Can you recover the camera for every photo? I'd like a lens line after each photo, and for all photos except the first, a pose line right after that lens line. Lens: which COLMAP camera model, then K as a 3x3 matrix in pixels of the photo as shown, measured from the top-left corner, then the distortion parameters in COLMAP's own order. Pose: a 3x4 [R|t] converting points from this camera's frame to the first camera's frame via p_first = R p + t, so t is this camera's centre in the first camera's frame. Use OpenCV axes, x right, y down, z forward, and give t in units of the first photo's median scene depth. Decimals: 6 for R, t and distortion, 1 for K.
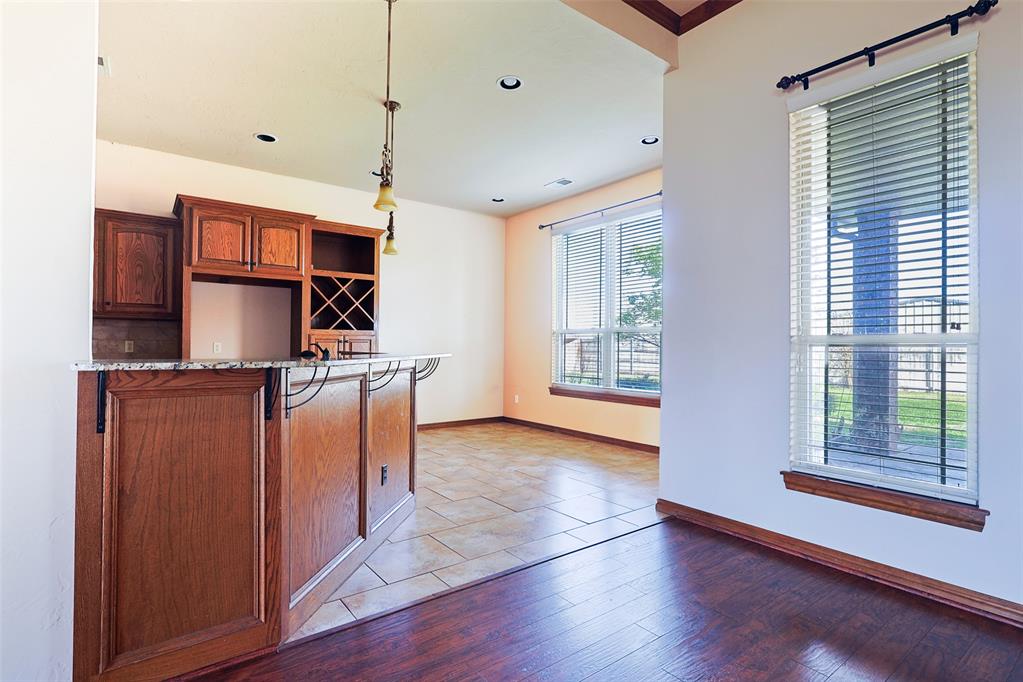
lens RADIAL K [[503.1, 0, 521.8], [0, 503.1, 343.7], [0, 0, 1]] dist [-0.003197, 0.001203]
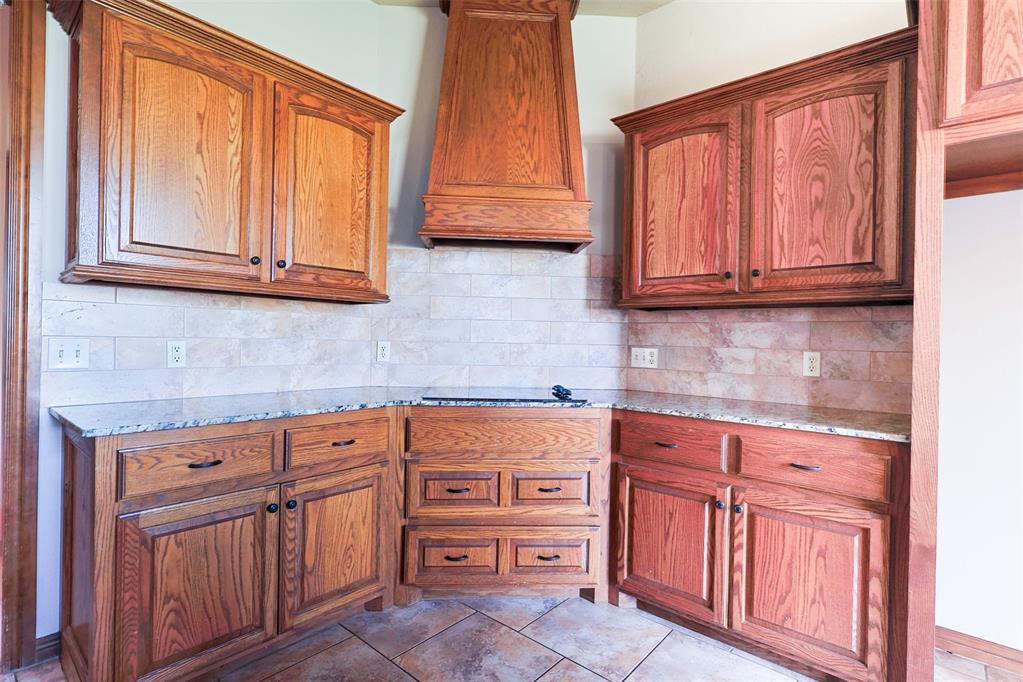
lens RADIAL K [[503.1, 0, 512.0], [0, 503.1, 341.2], [0, 0, 1]] dist [-0.003197, 0.001203]
pose [[0.203513, -0.005465, -0.979057, -0.386745], [-0.011268, 0.999905, -0.007924, -0.009116], [0.979007, 0.012644, 0.203432, 0.644761]]
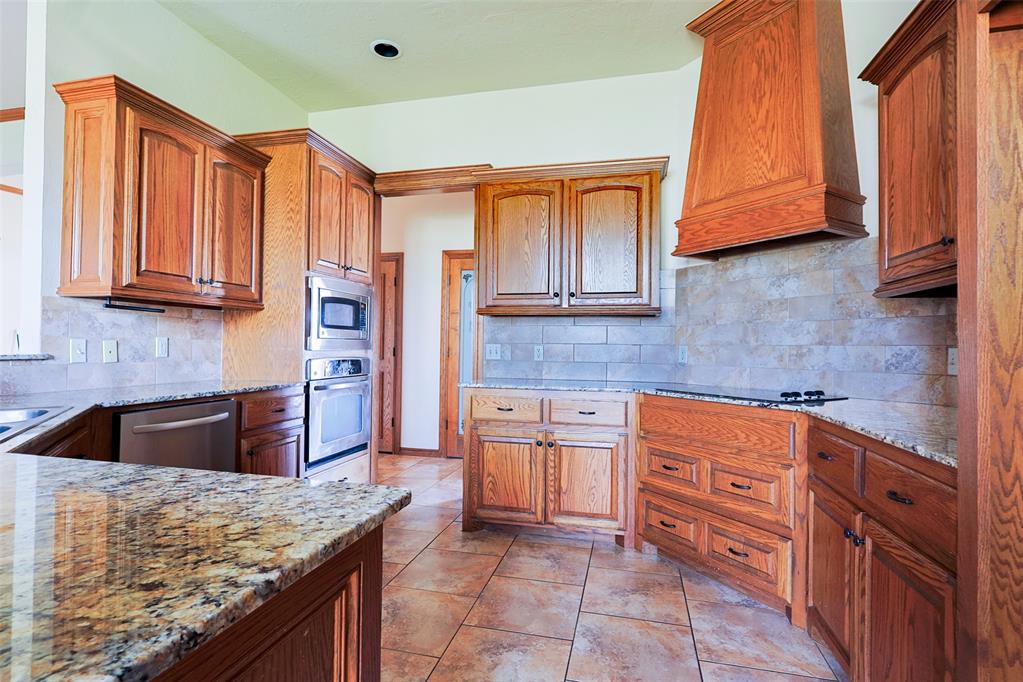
lens RADIAL K [[503.1, 0, 509.9], [0, 503.1, 341.2], [0, 0, 1]] dist [-0.003197, 0.001203]
pose [[-0.779246, -0.028842, -0.626055, -0.367349], [-0.016891, 0.999544, -0.025025, 0.003576], [0.626491, -0.008926, -0.779378, 1.011733]]
